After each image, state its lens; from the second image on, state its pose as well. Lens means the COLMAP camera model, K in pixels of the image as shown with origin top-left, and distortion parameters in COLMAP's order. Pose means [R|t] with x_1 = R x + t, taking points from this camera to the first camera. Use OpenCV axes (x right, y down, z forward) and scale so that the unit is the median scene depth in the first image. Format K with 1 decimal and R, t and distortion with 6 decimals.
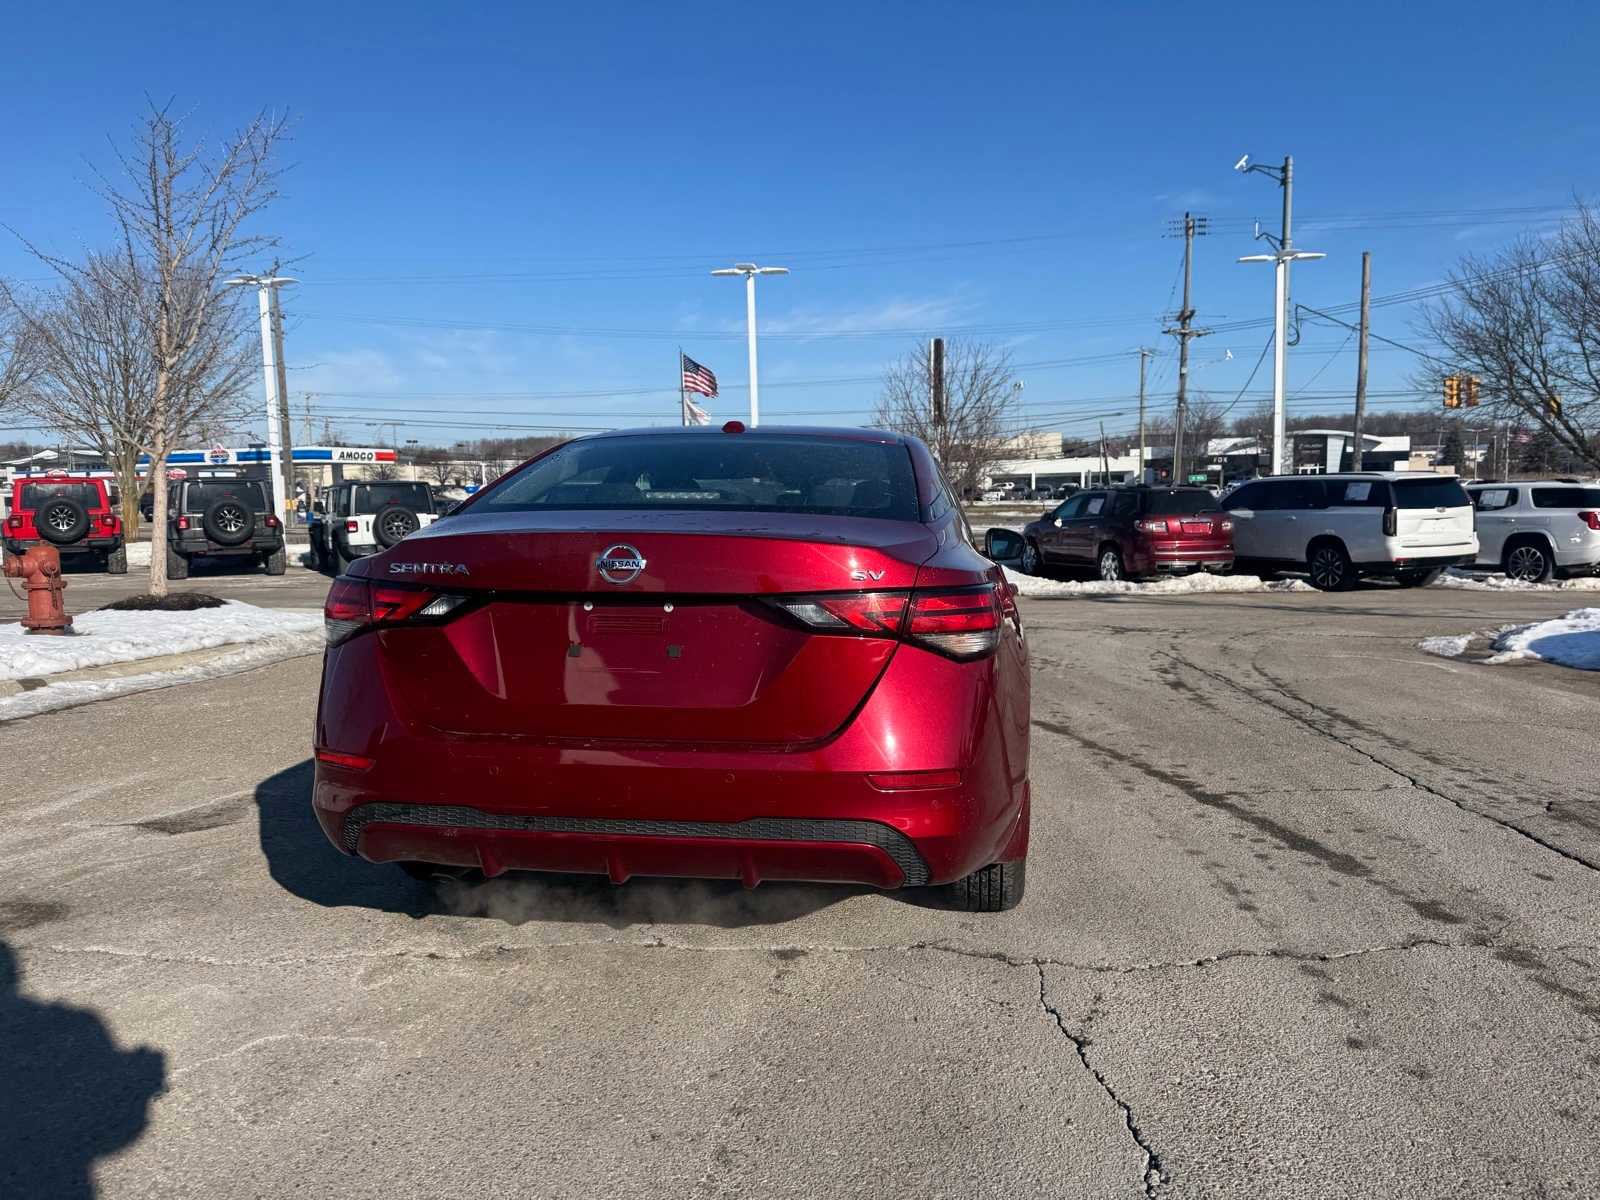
lens RADIAL K [[1124.9, 0, 808.0], [0, 1124.9, 589.8], [0, 0, 1]] dist [0.041603, -0.051396]
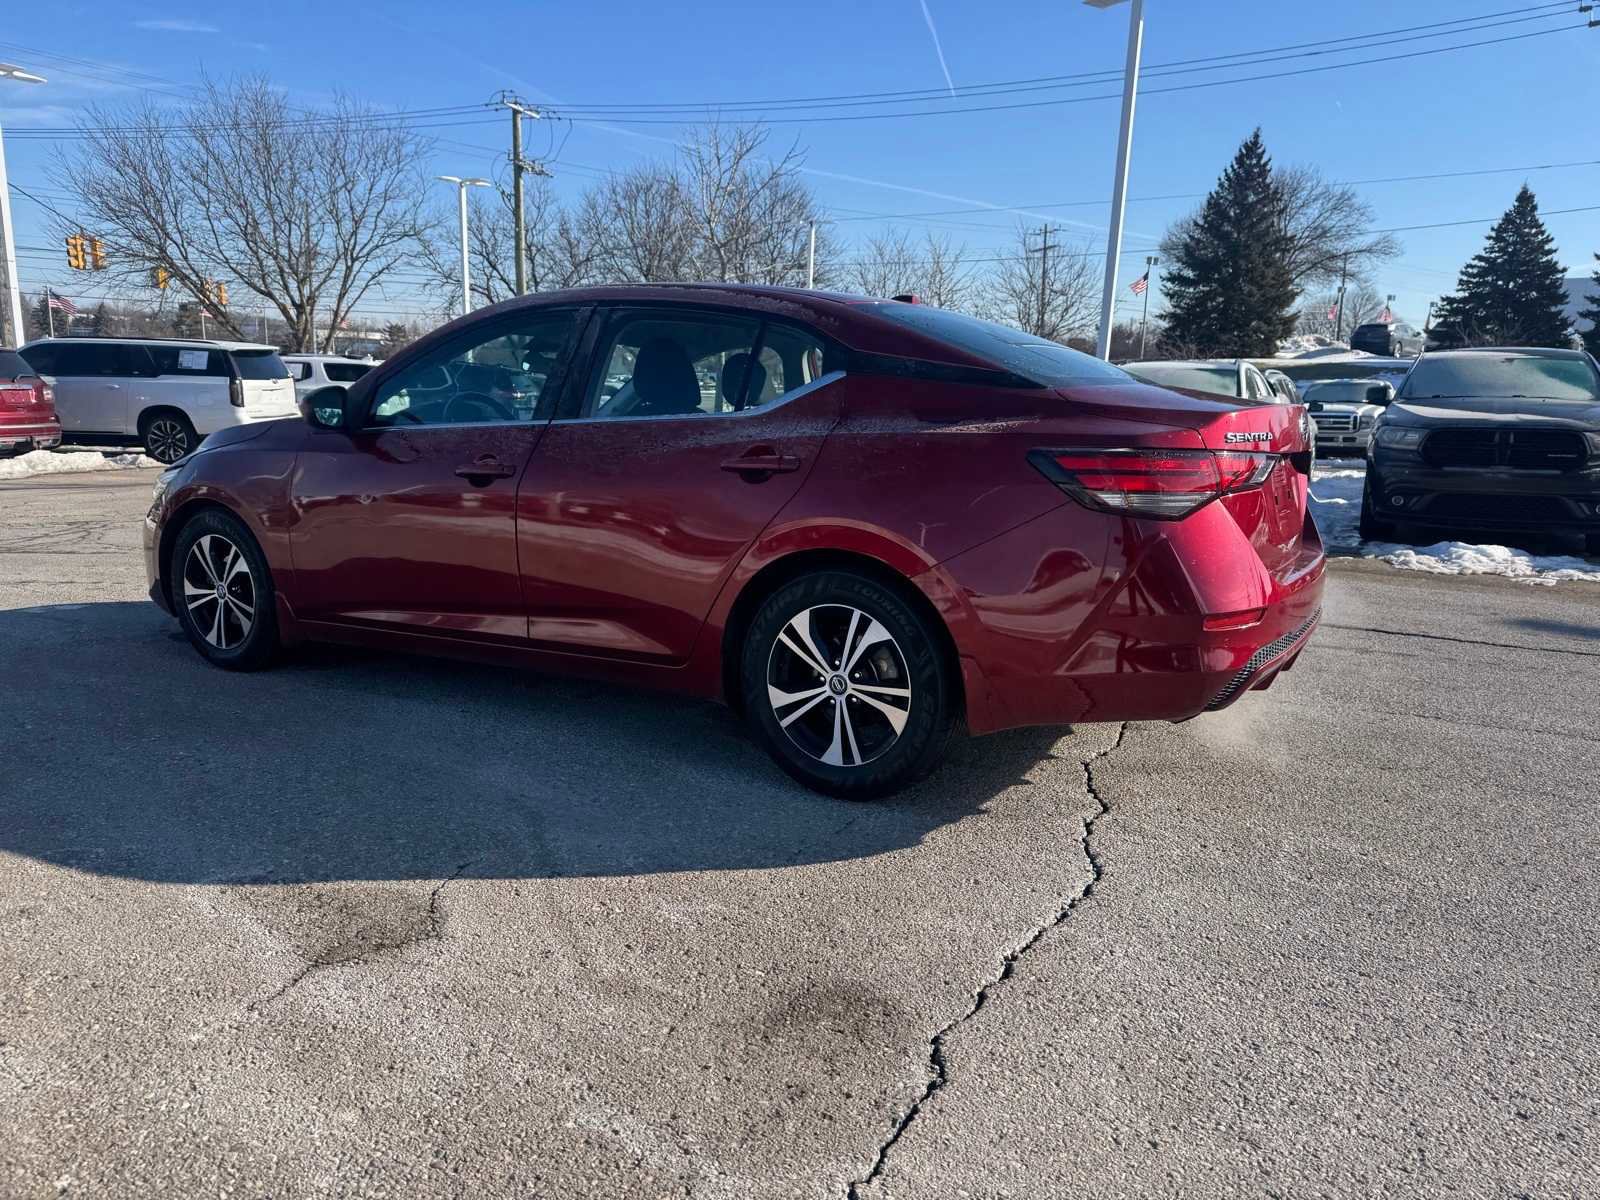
lens RADIAL K [[1124.9, 0, 816.1], [0, 1124.9, 601.2], [0, 0, 1]] dist [0.041603, -0.051396]
pose [[0.386613, -0.154056, 0.909284, -0.802086], [0.041581, 0.987858, 0.149689, -0.023258], [-0.921304, -0.020063, 0.388325, 0.496941]]
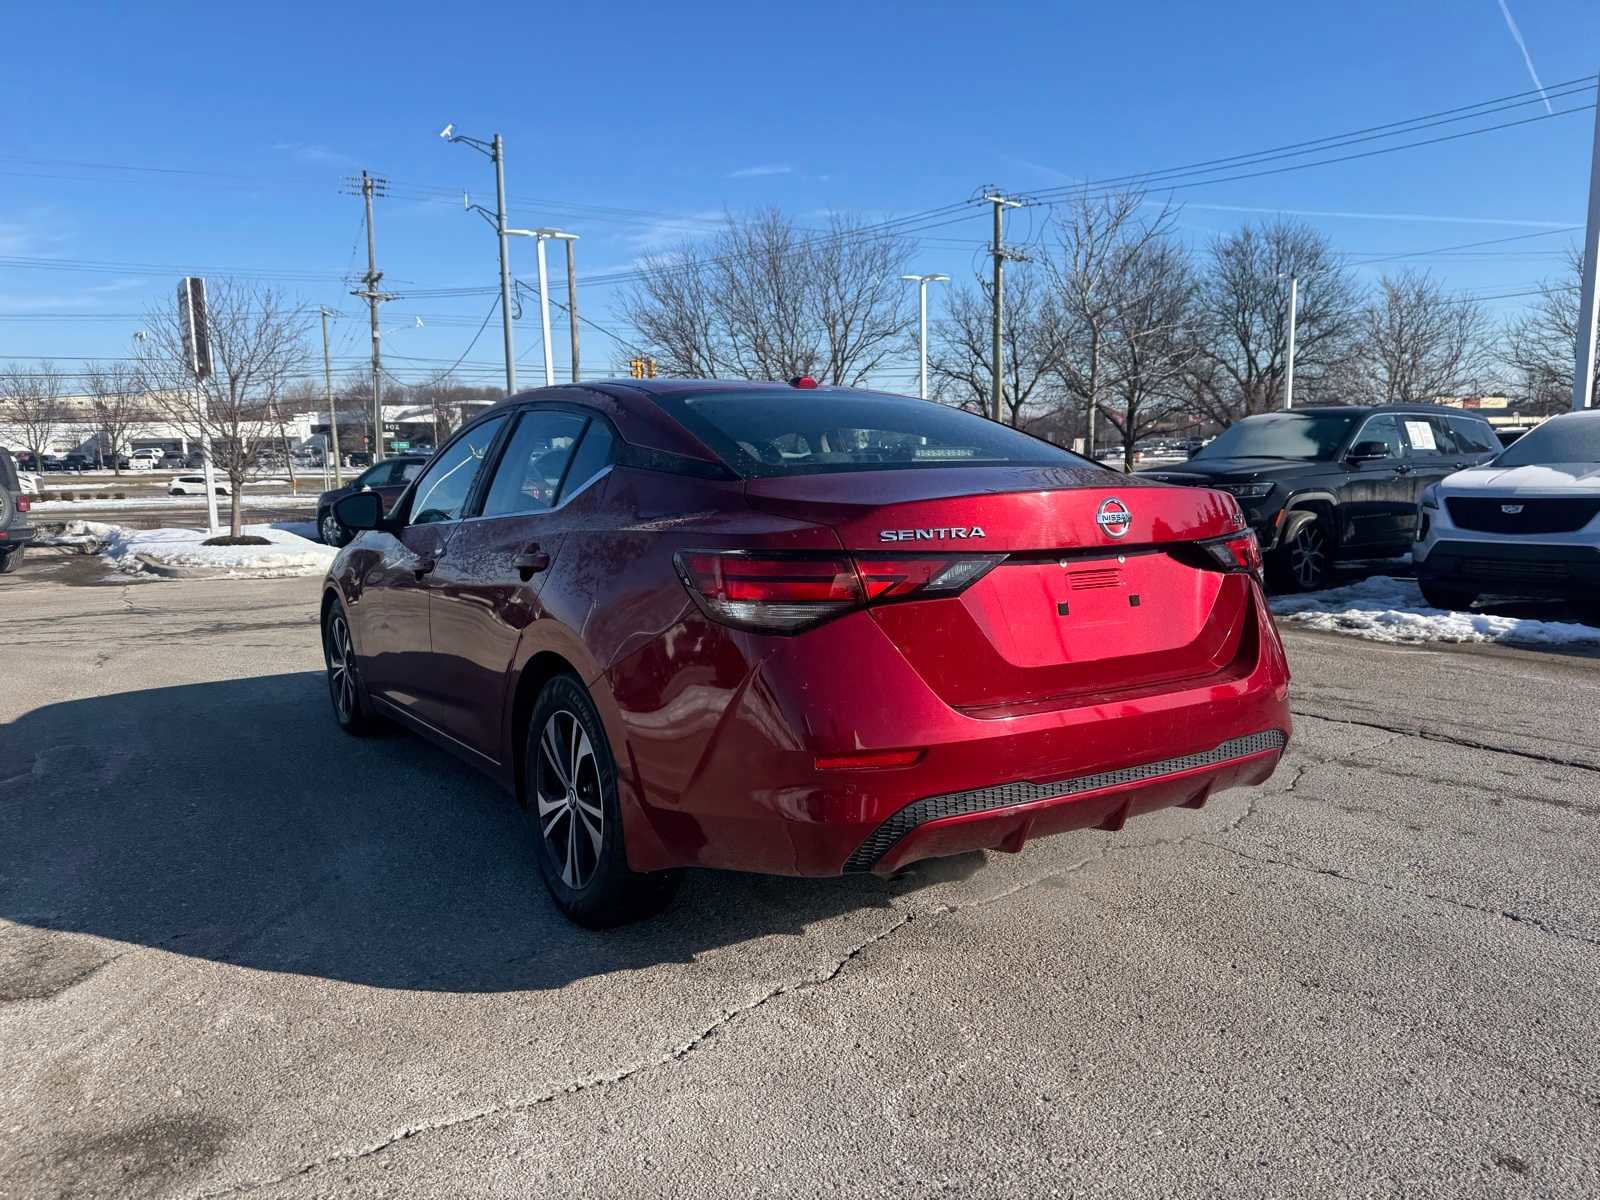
lens RADIAL K [[1124.9, 0, 803.0], [0, 1124.9, 598.9], [0, 0, 1]] dist [0.041603, -0.051396]
pose [[0.756953, -0.085002, 0.647917, -0.517411], [0.061691, 0.996371, 0.058643, -0.013392], [-0.650551, -0.004419, 0.759450, 0.204709]]
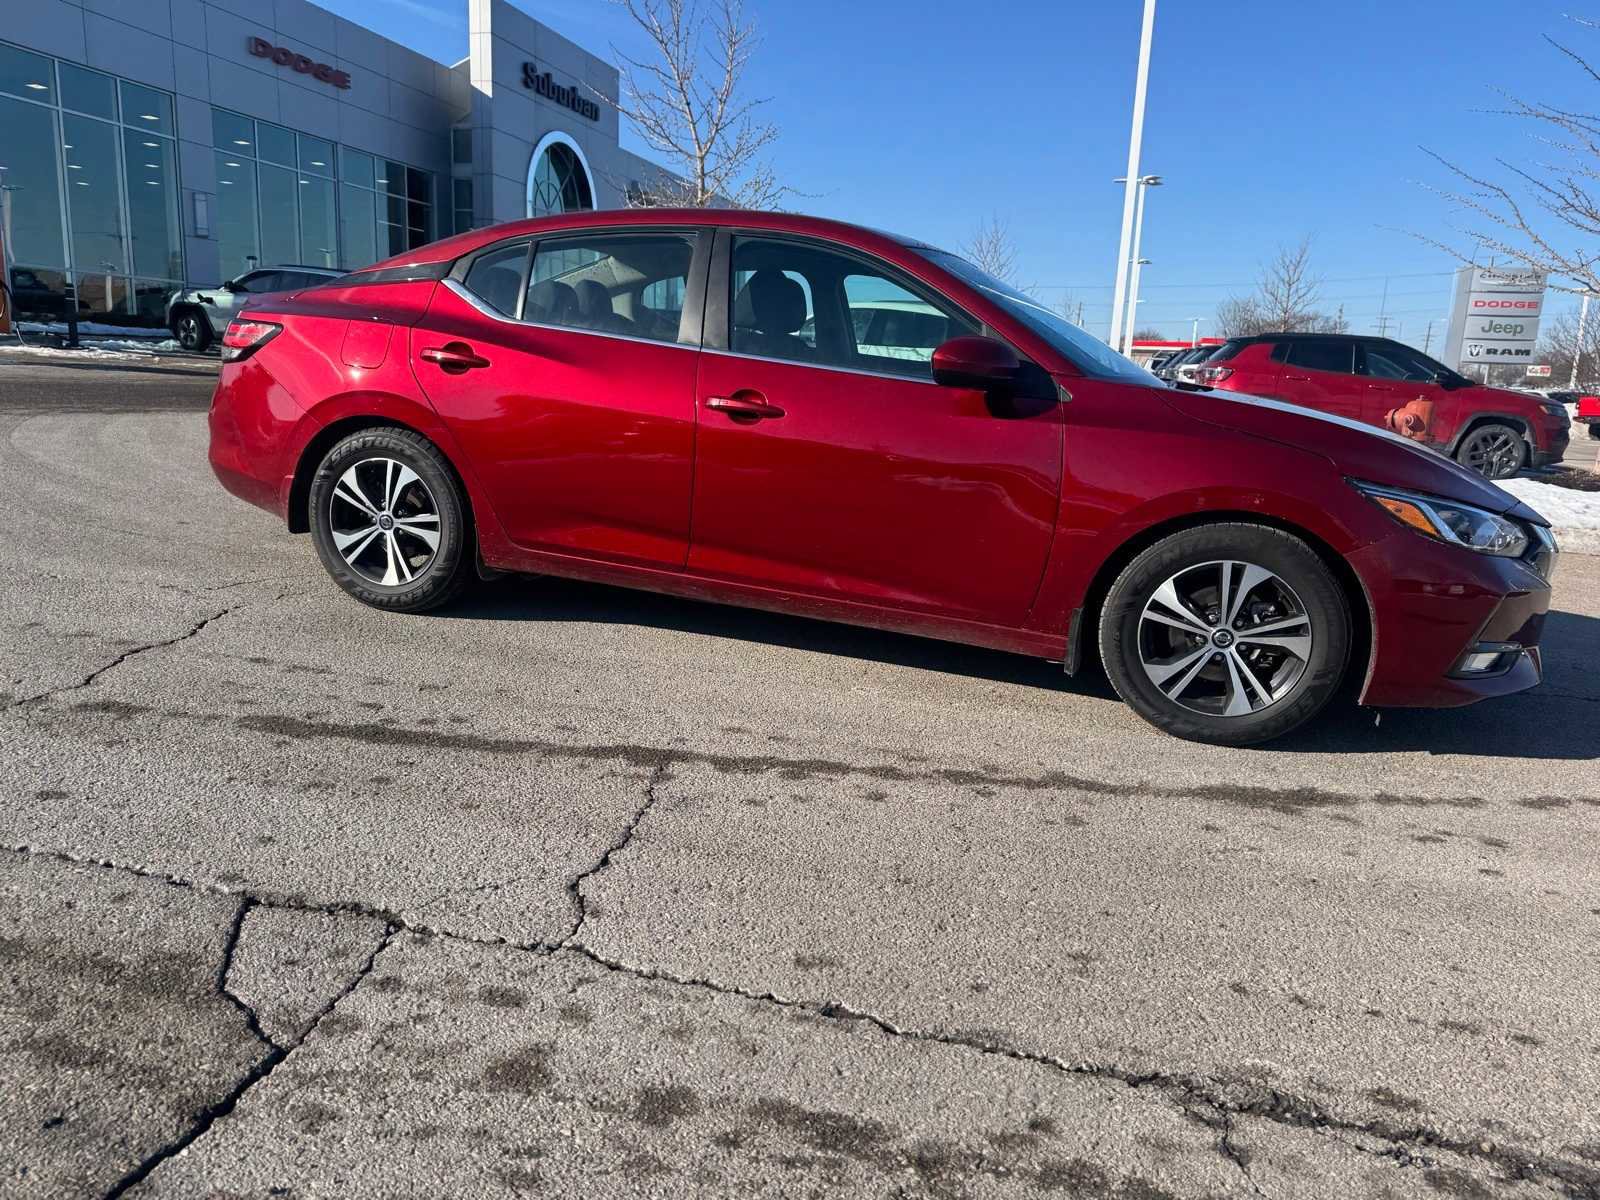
lens RADIAL K [[1124.9, 0, 788.5], [0, 1124.9, 586.3], [0, 0, 1]] dist [0.041603, -0.051396]
pose [[-0.183917, 0.190480, -0.964309, 0.861143], [-0.126365, 0.968321, 0.215373, -0.044007], [0.974785, 0.161466, -0.154020, 1.088206]]
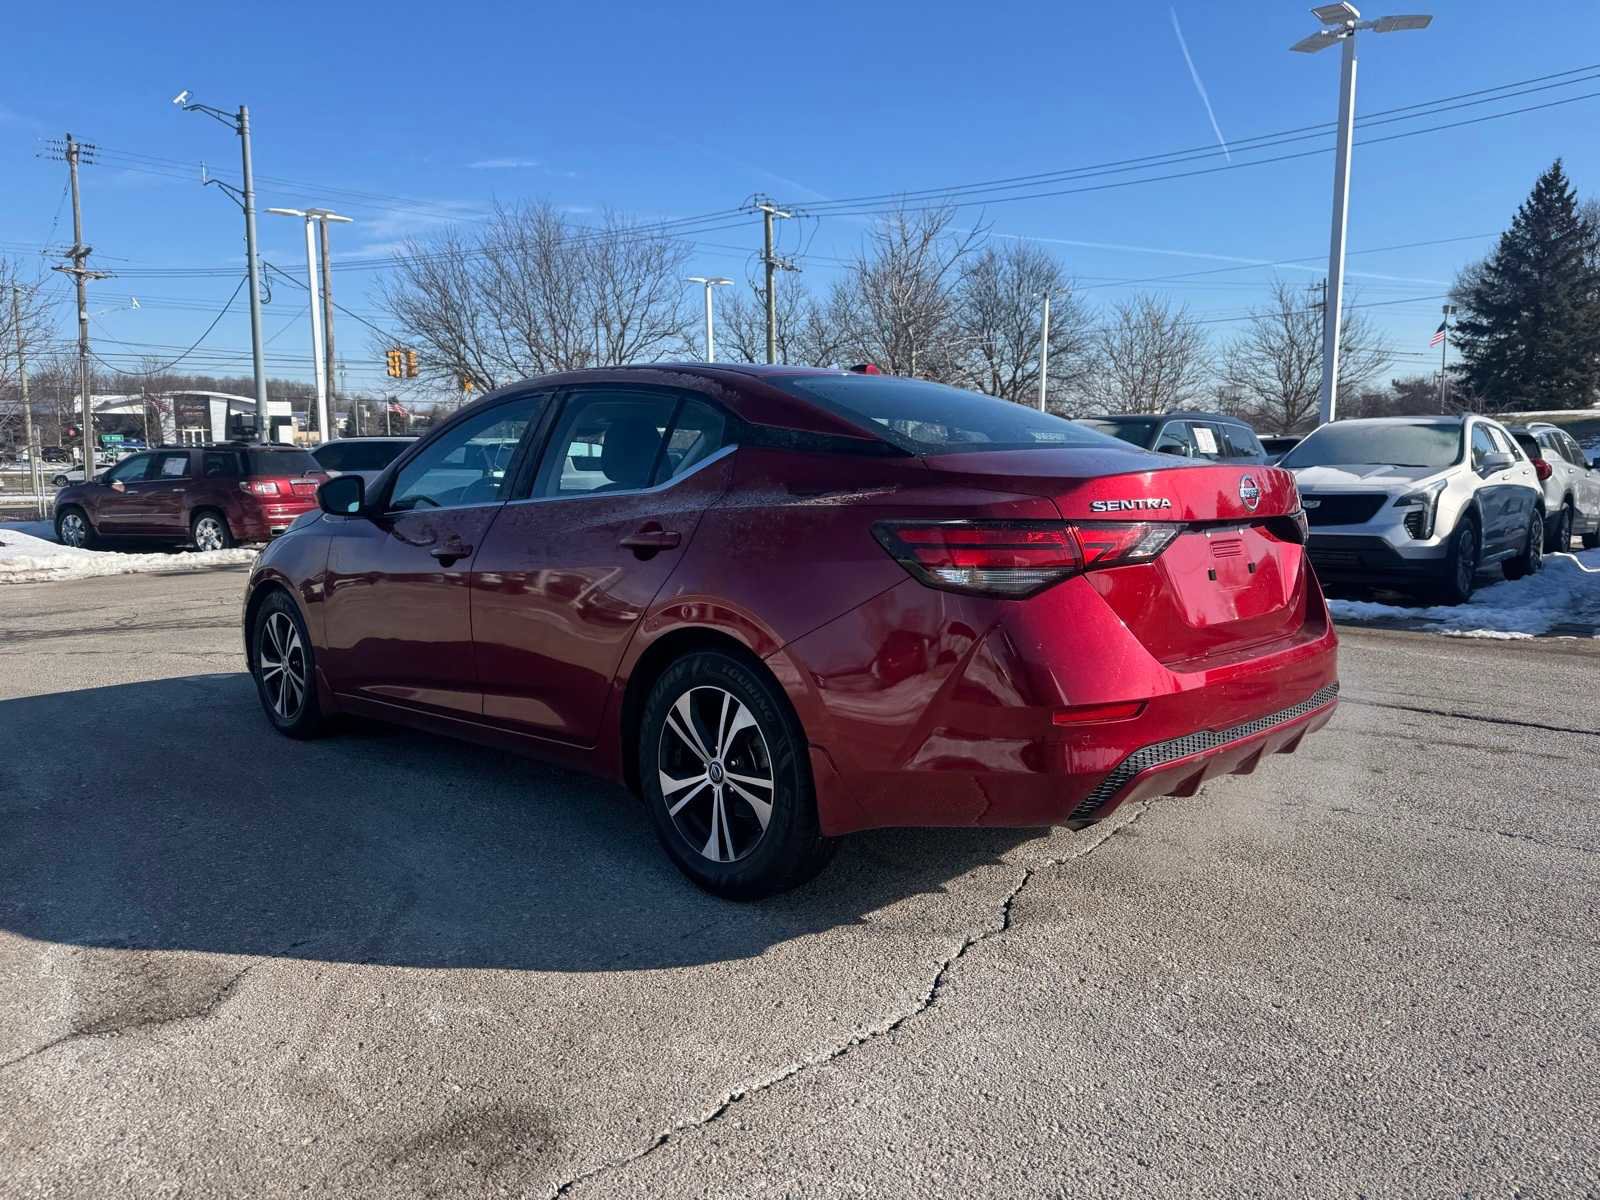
lens RADIAL K [[1124.9, 0, 805.6], [0, 1124.9, 578.2], [0, 0, 1]] dist [0.041603, -0.051396]
pose [[0.595851, -0.080204, 0.799080, -0.671193], [0.063666, 0.996587, 0.052554, -0.012756], [-0.800568, 0.019560, 0.598923, 0.335547]]
